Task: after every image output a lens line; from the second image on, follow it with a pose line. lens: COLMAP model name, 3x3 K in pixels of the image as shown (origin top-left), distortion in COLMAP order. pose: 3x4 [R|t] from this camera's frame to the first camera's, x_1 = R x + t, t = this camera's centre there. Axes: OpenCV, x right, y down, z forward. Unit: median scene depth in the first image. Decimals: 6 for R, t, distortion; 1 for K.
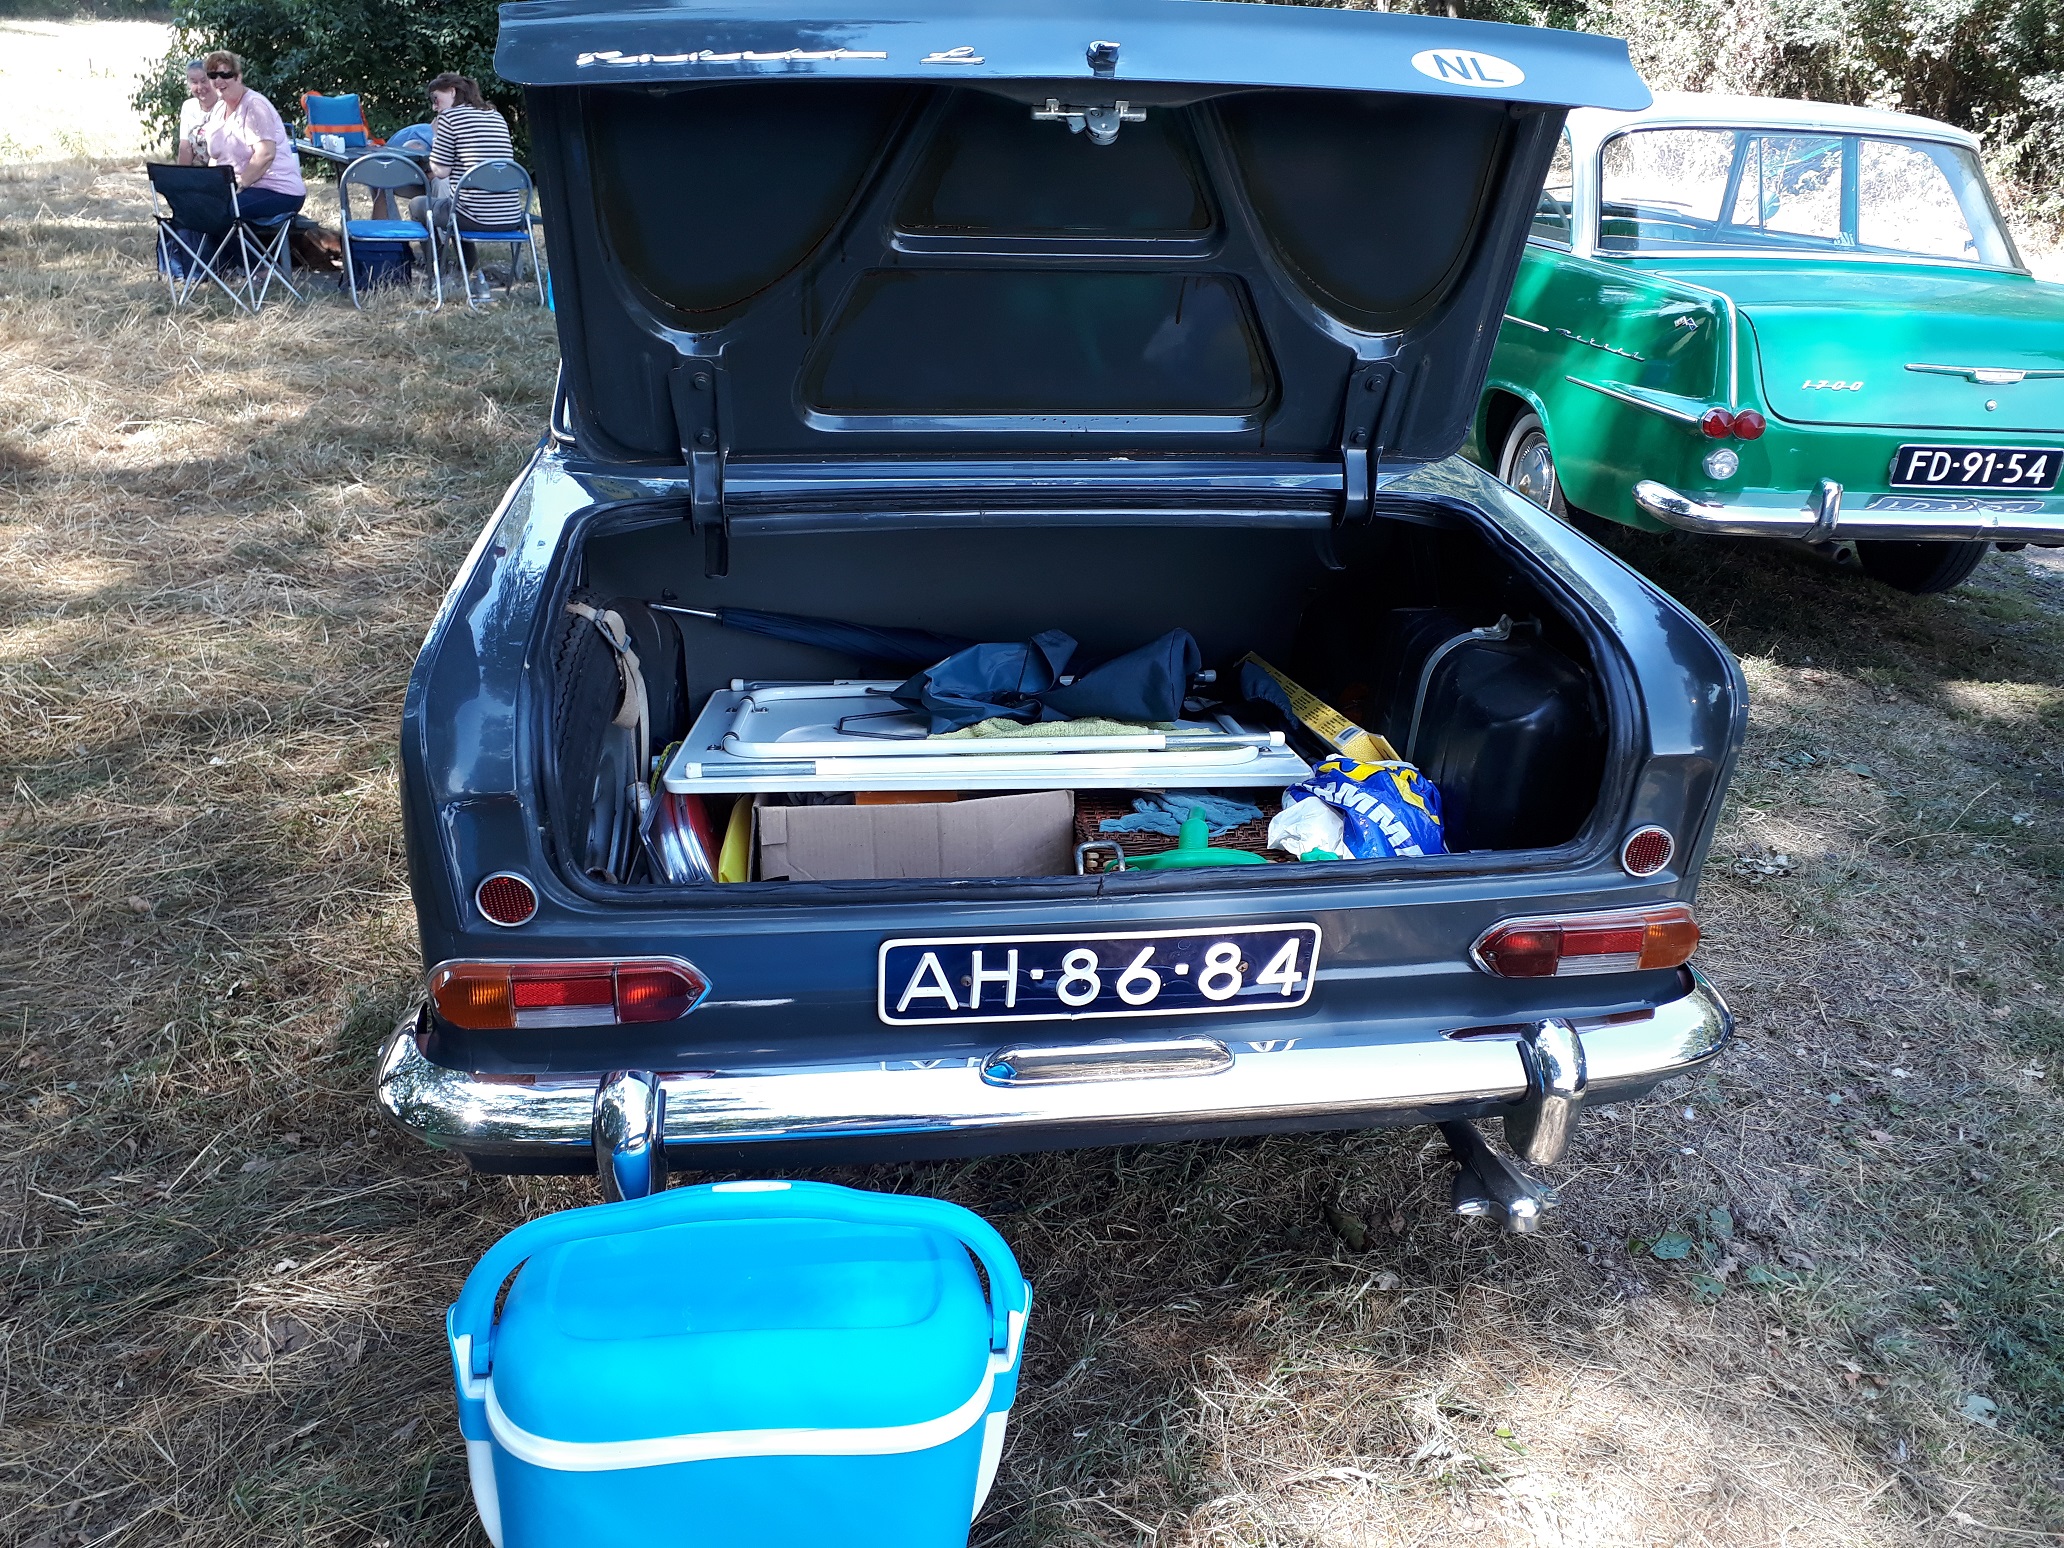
lens RADIAL K [[1609.7, 0, 1032.0], [0, 1609.7, 774.0], [0, 0, 1]] dist [-0.008847, -0.005037]
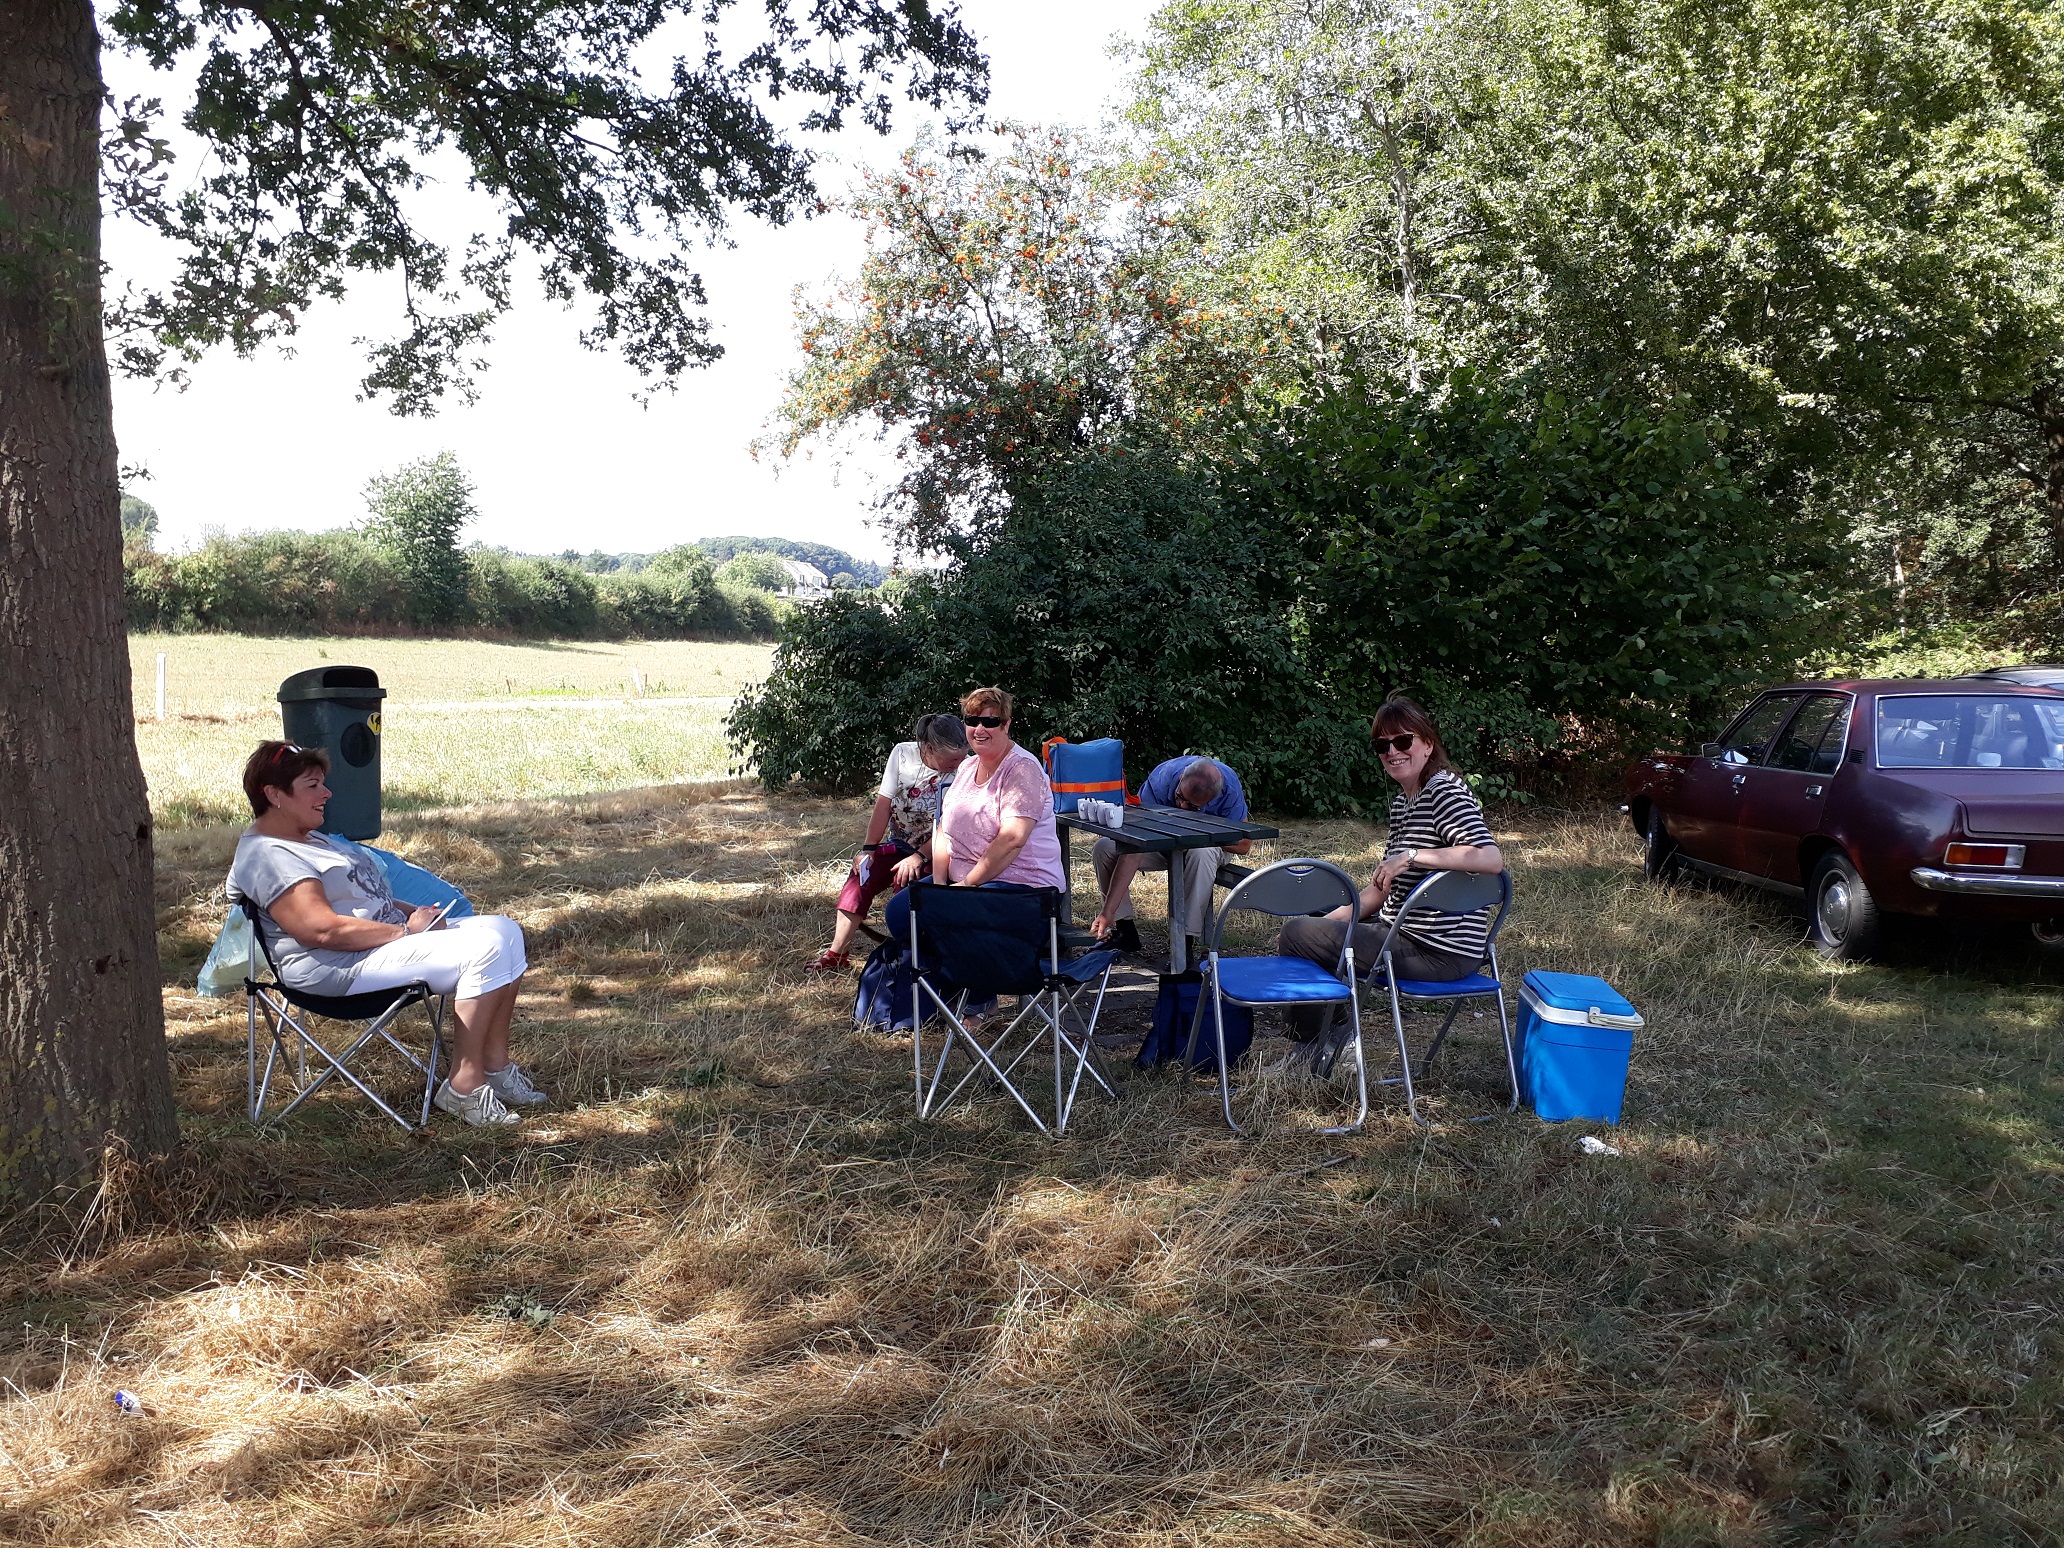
lens RADIAL K [[1609.7, 0, 1032.0], [0, 1609.7, 774.0], [0, 0, 1]] dist [-0.008847, -0.005037]
pose [[0.970000, -0.012678, -0.242774, -0.179572], [-0.070105, 0.941628, -0.329275, -0.109940], [0.232777, 0.336416, 0.912491, 0.224426]]
